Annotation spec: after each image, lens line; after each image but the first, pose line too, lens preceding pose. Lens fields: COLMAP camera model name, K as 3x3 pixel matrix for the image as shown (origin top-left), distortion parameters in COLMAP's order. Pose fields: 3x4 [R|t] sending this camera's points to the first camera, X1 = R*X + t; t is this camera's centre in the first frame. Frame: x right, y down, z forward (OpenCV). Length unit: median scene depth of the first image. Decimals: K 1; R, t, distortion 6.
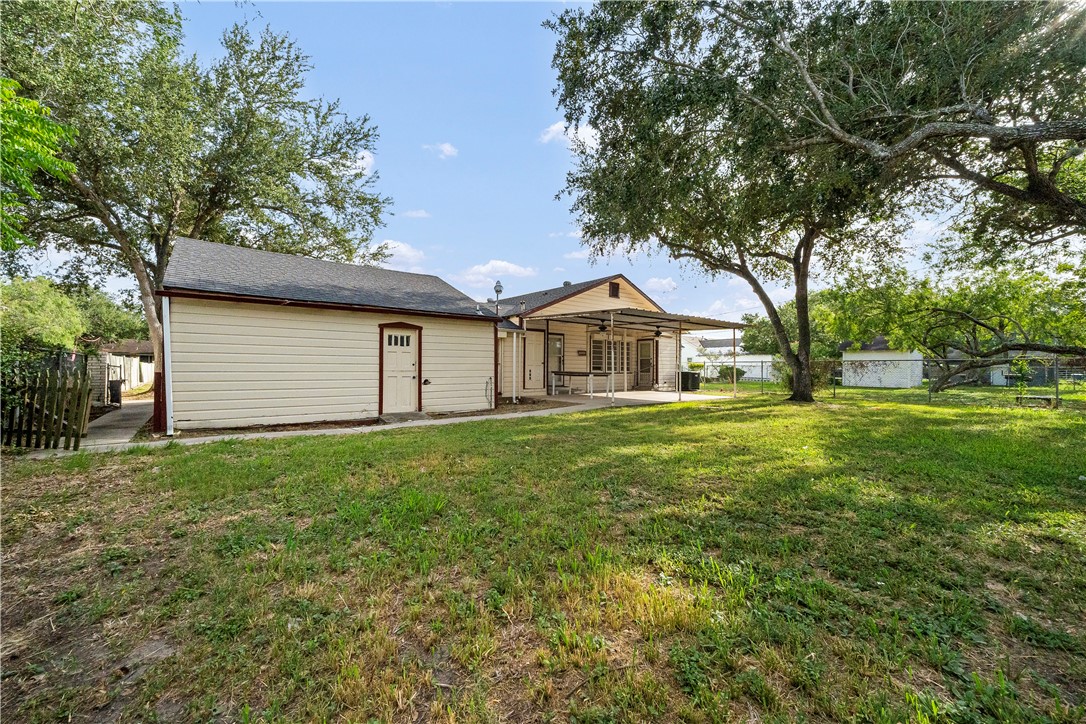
lens RADIAL K [[430.0, 0, 541.5], [0, 430.0, 366.0], [0, 0, 1]] dist [-0.009523, 0.003123]
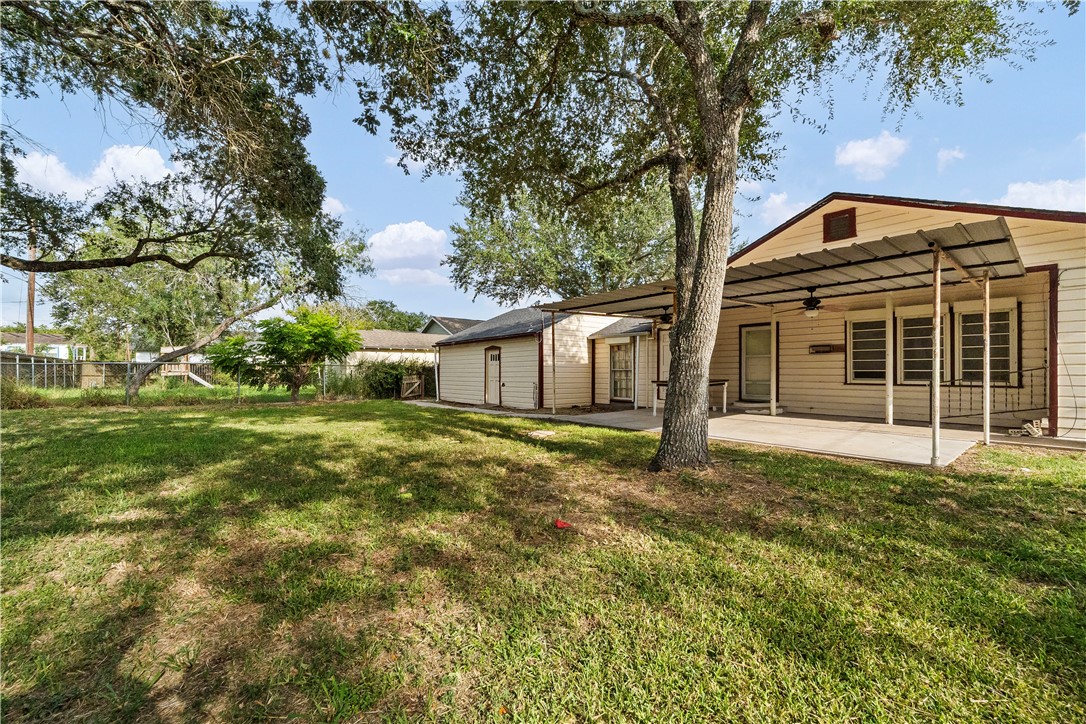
lens RADIAL K [[430.0, 0, 547.1], [0, 430.0, 368.8], [0, 0, 1]] dist [-0.009523, 0.003123]
pose [[0.029848, -0.013135, -0.999468, 1.134412], [0.006887, 0.999893, -0.012935, 0.002817], [0.999531, -0.006497, 0.029935, 1.050382]]
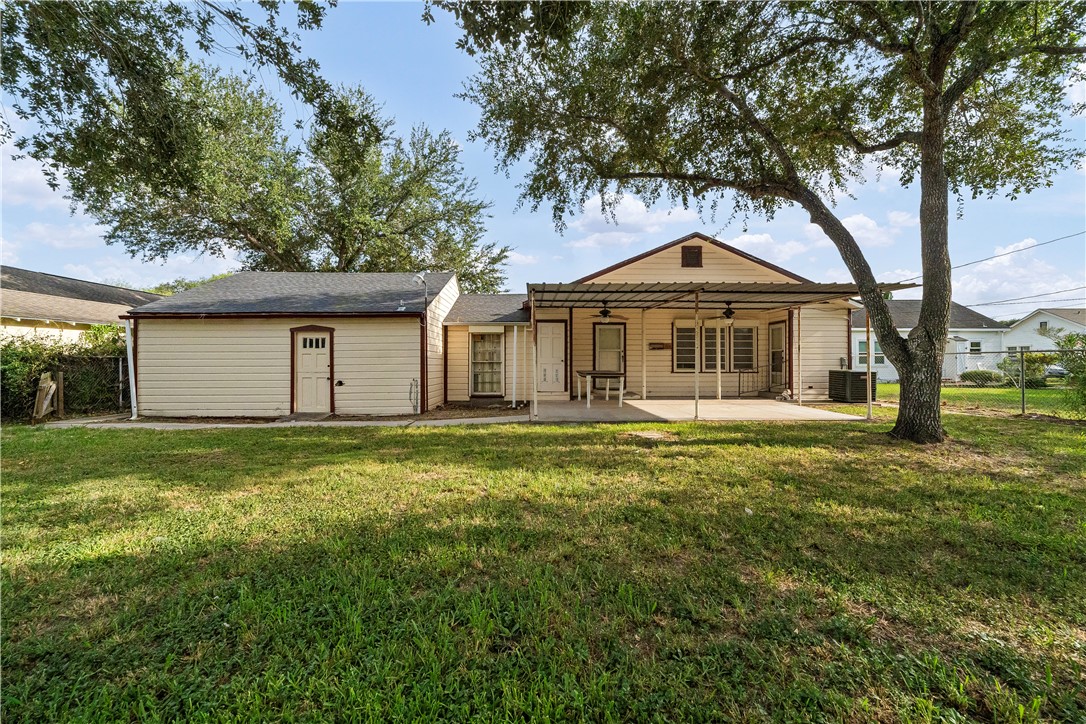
lens RADIAL K [[430.0, 0, 542.5], [0, 430.0, 362.3], [0, 0, 1]] dist [-0.009523, 0.003123]
pose [[0.795314, -0.009583, -0.606122, 0.675422], [0.010535, 0.999943, -0.001987, -0.004206], [0.606106, -0.004805, 0.795369, 0.469061]]
